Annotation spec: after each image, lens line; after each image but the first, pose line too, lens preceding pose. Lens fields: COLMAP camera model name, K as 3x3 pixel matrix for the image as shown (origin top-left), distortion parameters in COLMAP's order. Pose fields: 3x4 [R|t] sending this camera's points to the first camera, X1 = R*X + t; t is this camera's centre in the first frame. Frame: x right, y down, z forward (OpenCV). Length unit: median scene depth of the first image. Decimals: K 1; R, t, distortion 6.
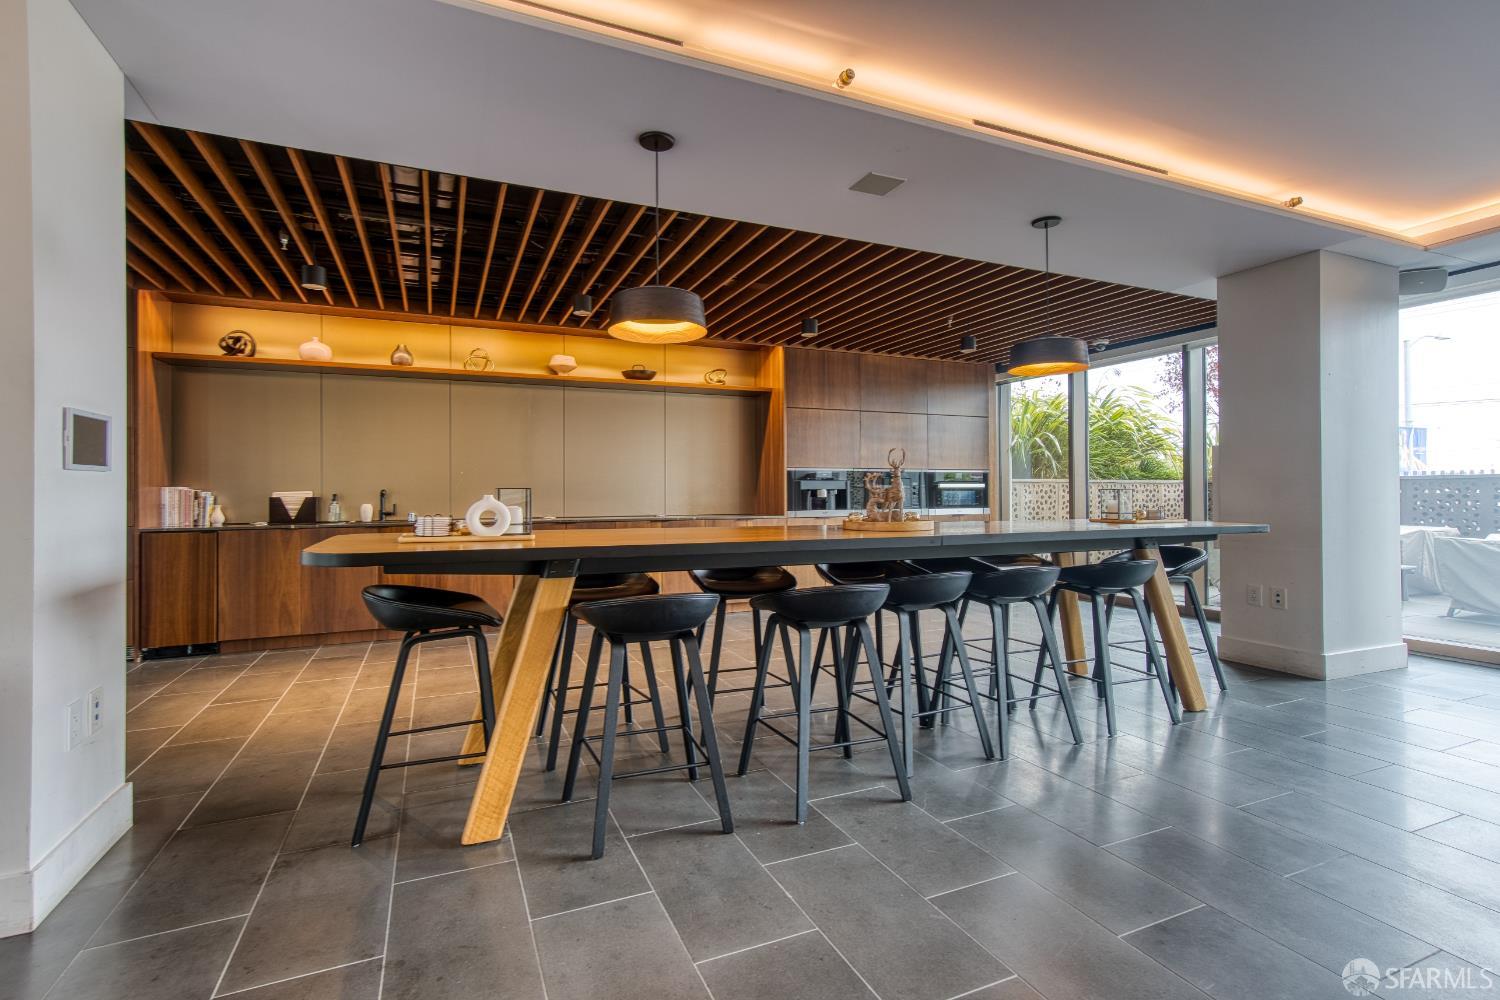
lens RADIAL K [[713.2, 0, 750.0], [0, 713.2, 500.0], [0, 0, 1]] dist [-0.052949, -0.000132]
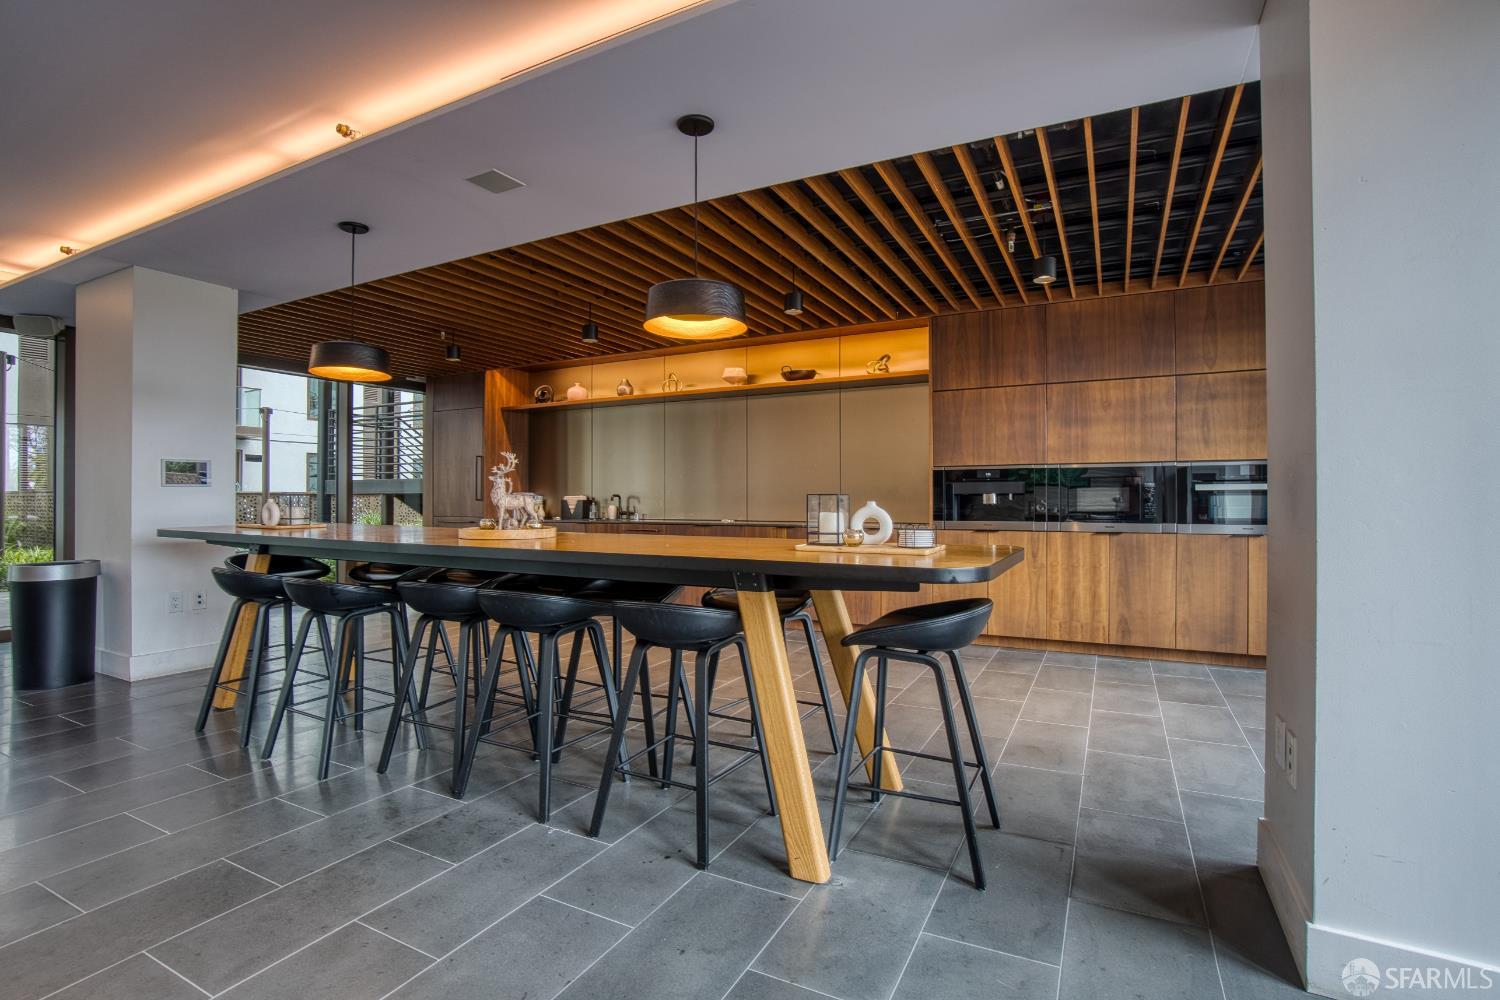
lens RADIAL K [[759.9, 0, 750.0], [0, 759.9, 500.0], [0, 0, 1]] dist [0.178425, 0.000015]
pose [[0.649891, 0.006166, -0.760002, 0.580715], [-0.009307, 0.999957, 0.000155, -0.006067], [0.759970, 0.006973, 0.649921, 0.273854]]
